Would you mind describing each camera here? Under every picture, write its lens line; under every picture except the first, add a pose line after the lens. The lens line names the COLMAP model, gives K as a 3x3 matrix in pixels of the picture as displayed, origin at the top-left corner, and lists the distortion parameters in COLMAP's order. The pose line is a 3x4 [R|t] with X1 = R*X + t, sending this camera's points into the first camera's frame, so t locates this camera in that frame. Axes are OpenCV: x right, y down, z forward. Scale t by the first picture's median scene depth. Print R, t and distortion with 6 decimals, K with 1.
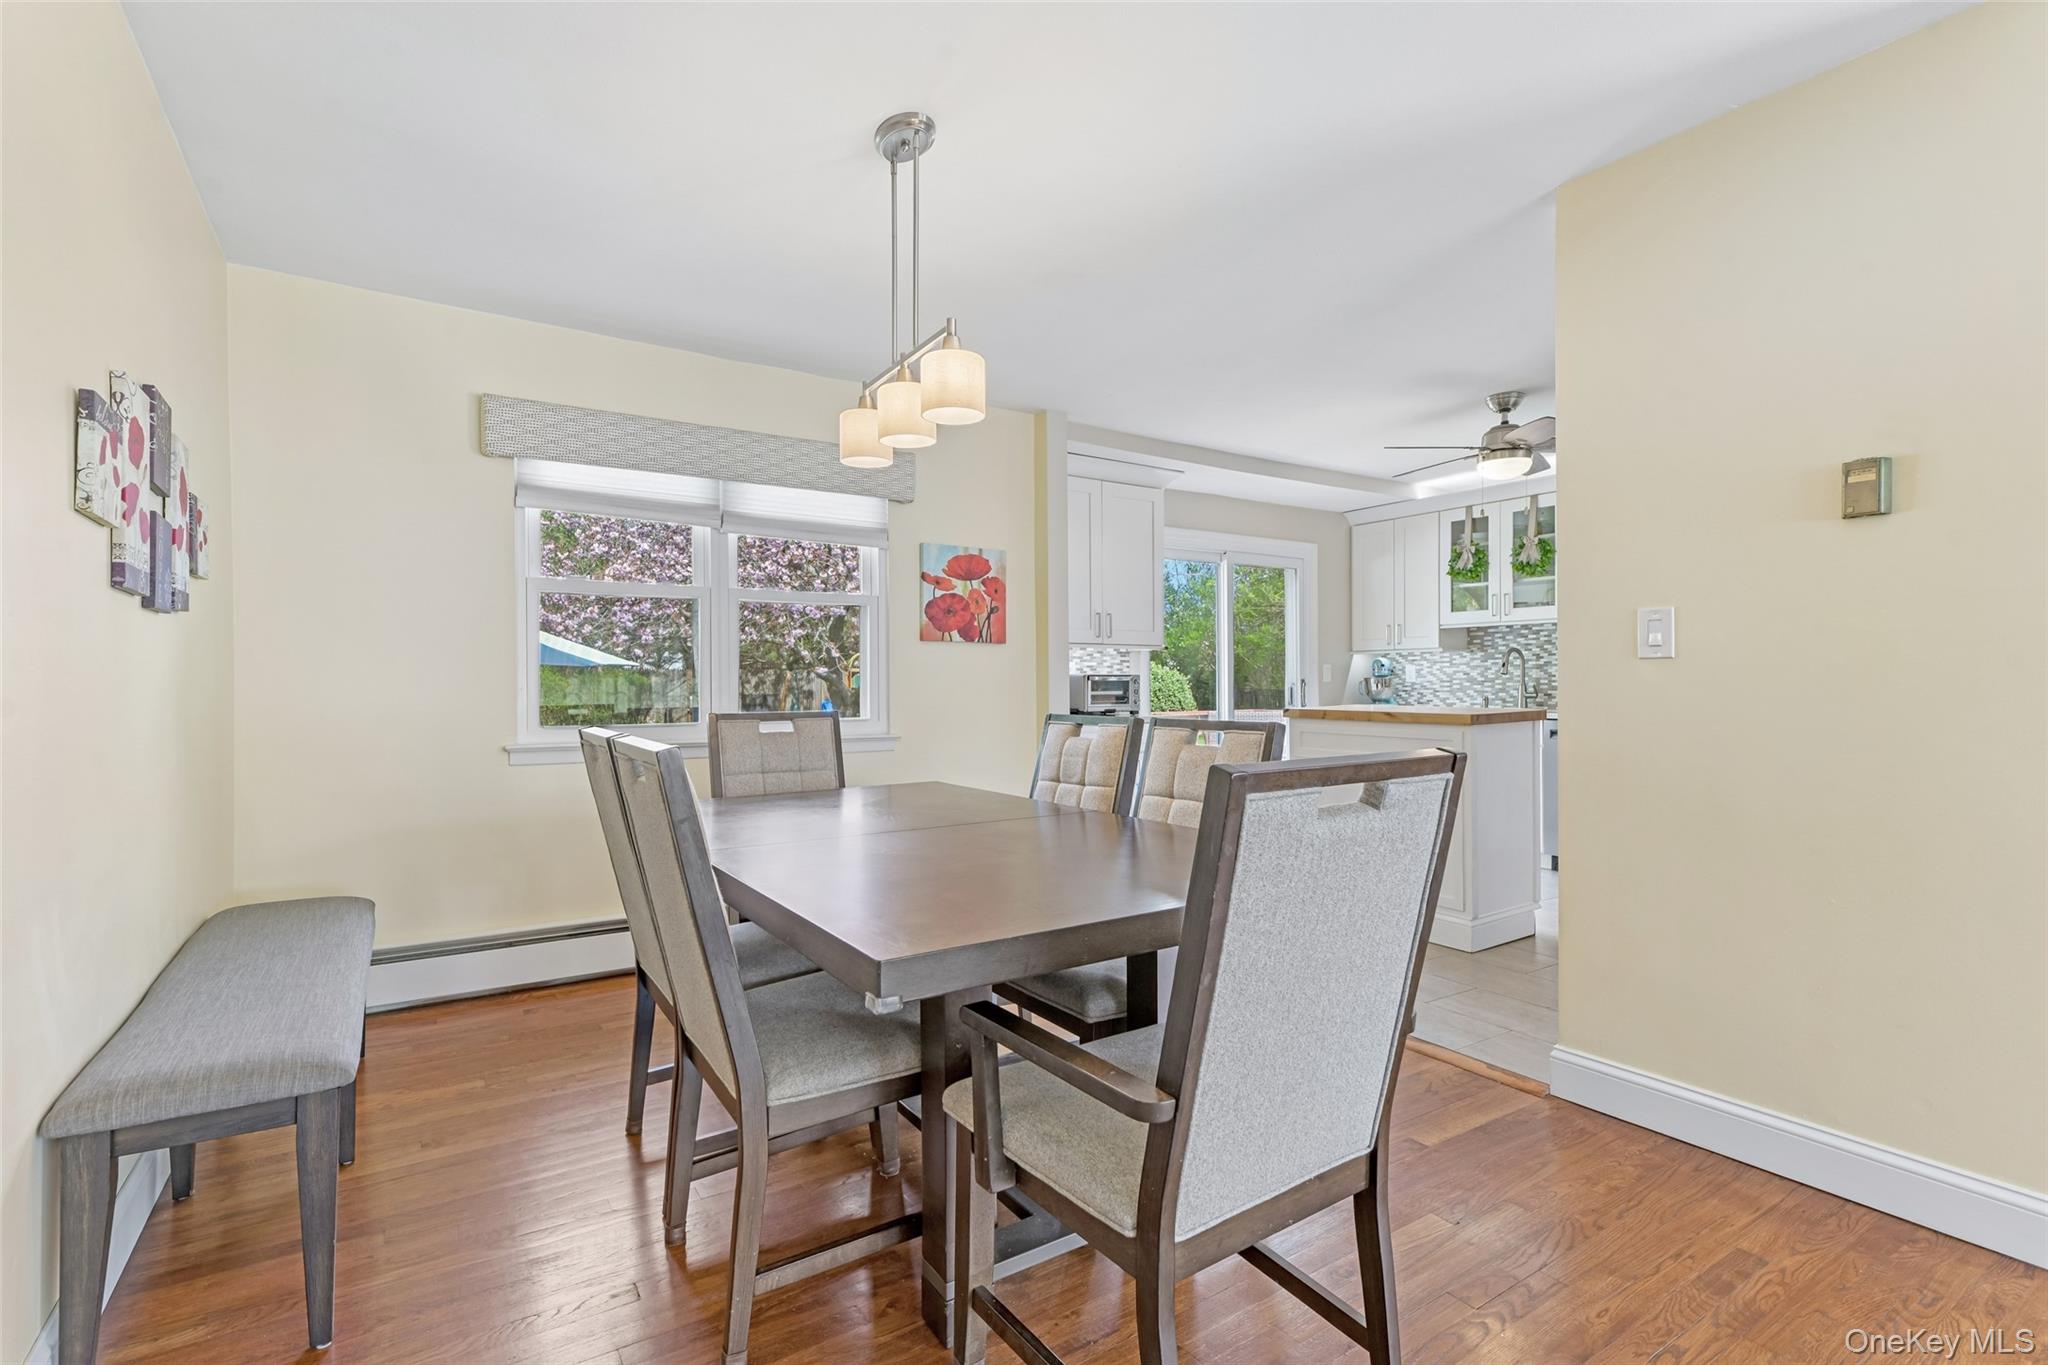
lens RADIAL K [[955.5, 0, 1024.0], [0, 955.5, 682.5], [0, 0, 1]] dist [0.001747, -0.000121]
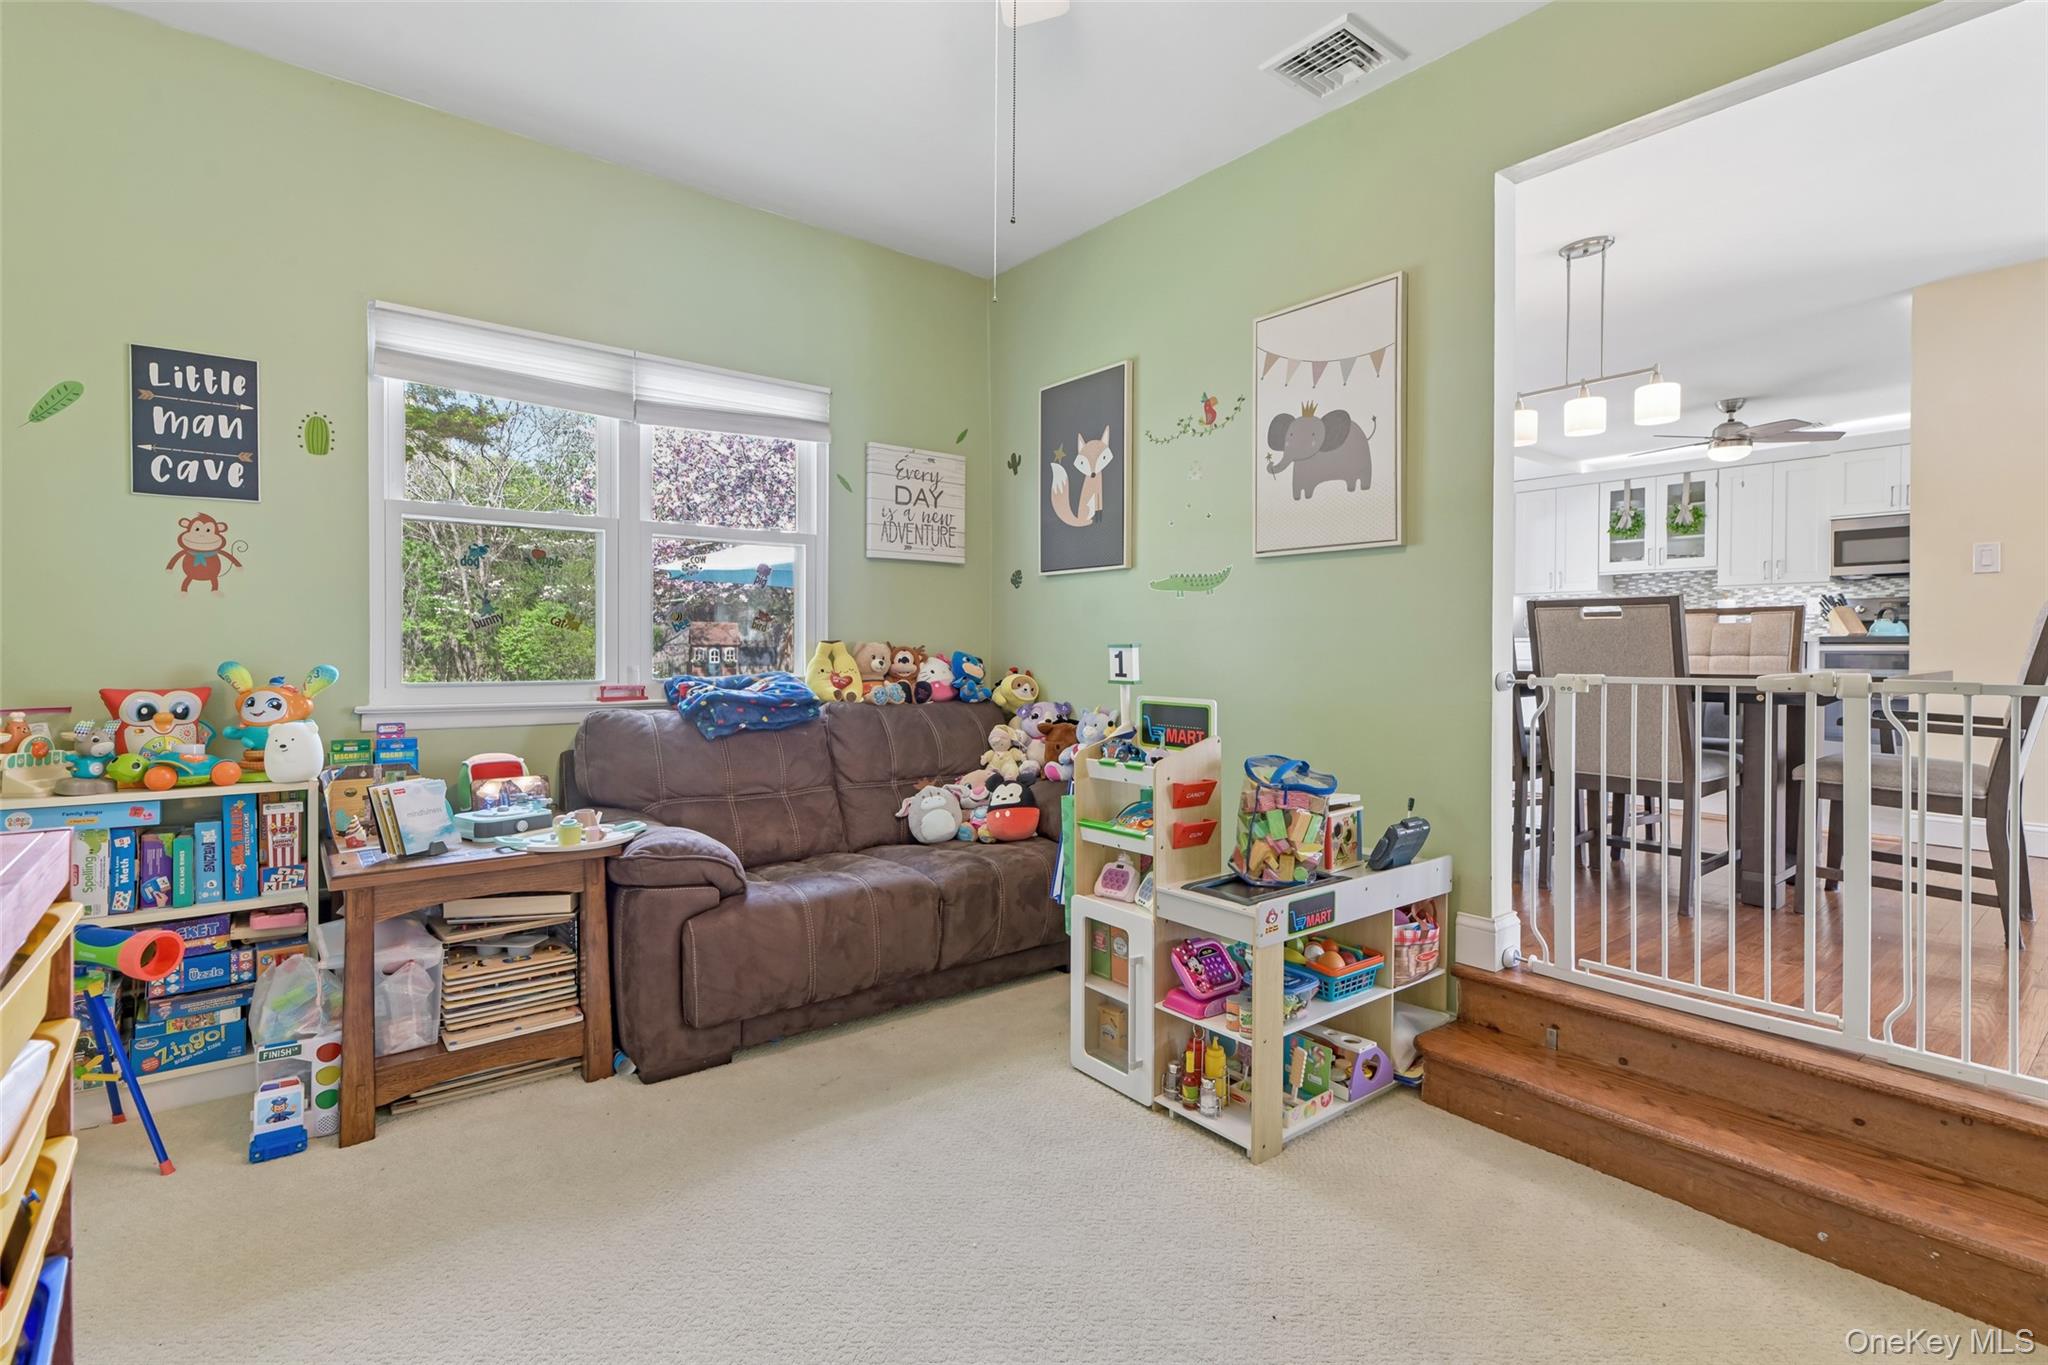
lens RADIAL K [[968.5, 0, 1015.2], [0, 968.5, 653.6], [0, 0, 1]] dist [0.001446, -0.000084]
pose [[0.995089, 0.004650, 0.098874, -0.635328], [-0.005243, 0.999970, 0.005745, 0.060230], [-0.098844, -0.006236, 0.995083, -0.281509]]
